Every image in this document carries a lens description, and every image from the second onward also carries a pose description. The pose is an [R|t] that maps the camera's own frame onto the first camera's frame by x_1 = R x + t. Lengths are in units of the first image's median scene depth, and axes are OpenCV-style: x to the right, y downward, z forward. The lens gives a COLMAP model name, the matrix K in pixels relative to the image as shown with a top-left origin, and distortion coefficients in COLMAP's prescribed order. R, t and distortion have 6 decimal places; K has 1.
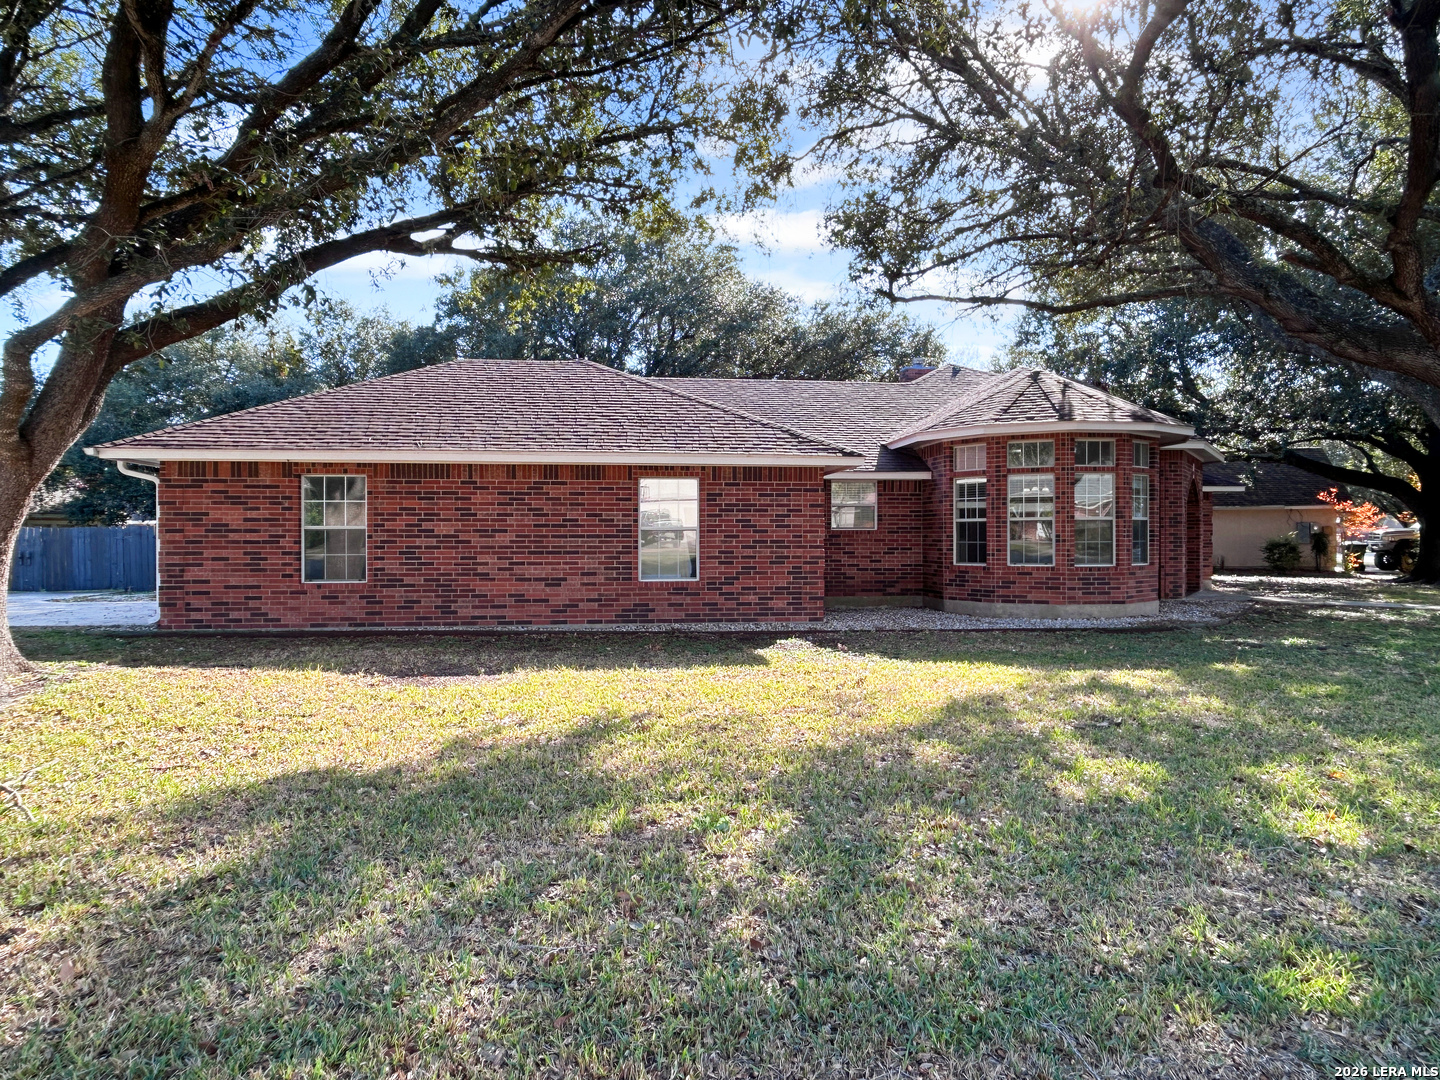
lens RADIAL K [[895.2, 0, 715.4], [0, 895.2, 530.5], [0, 0, 1]] dist [0.007828, -0.000689]
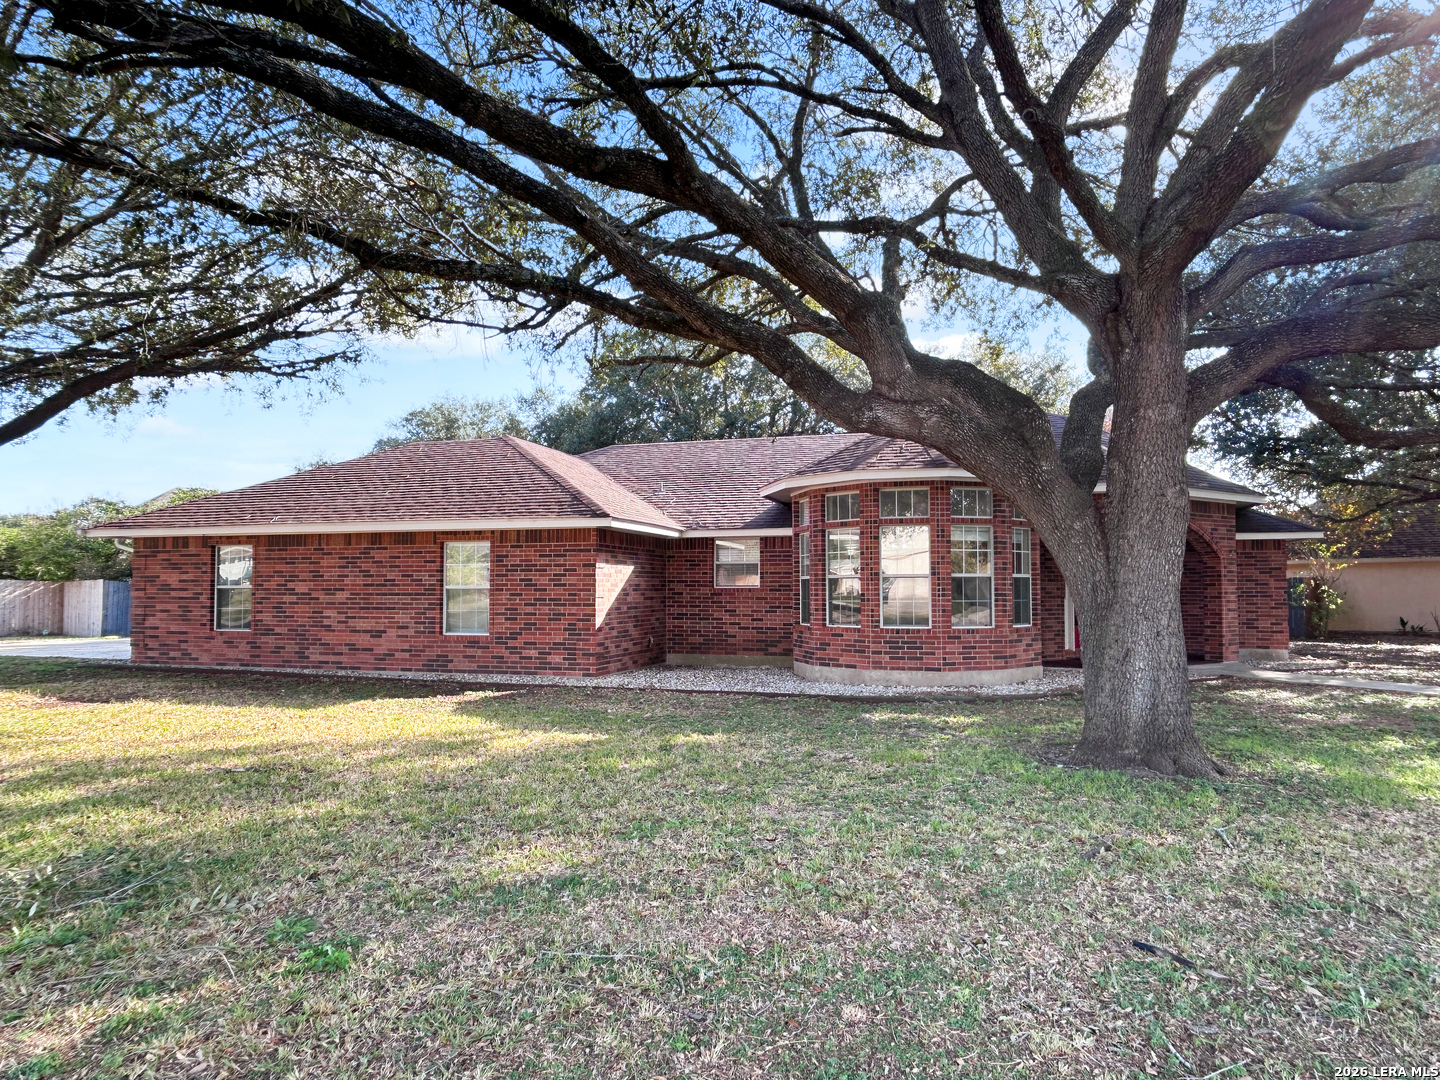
lens RADIAL K [[895.2, 0, 720.9], [0, 895.2, 544.4], [0, 0, 1]] dist [0.007828, -0.000689]
pose [[0.917616, -0.019873, -0.396970, 0.678339], [0.000447, 0.998800, -0.048969, -0.000707], [0.397467, 0.044758, 0.916524, 0.107995]]
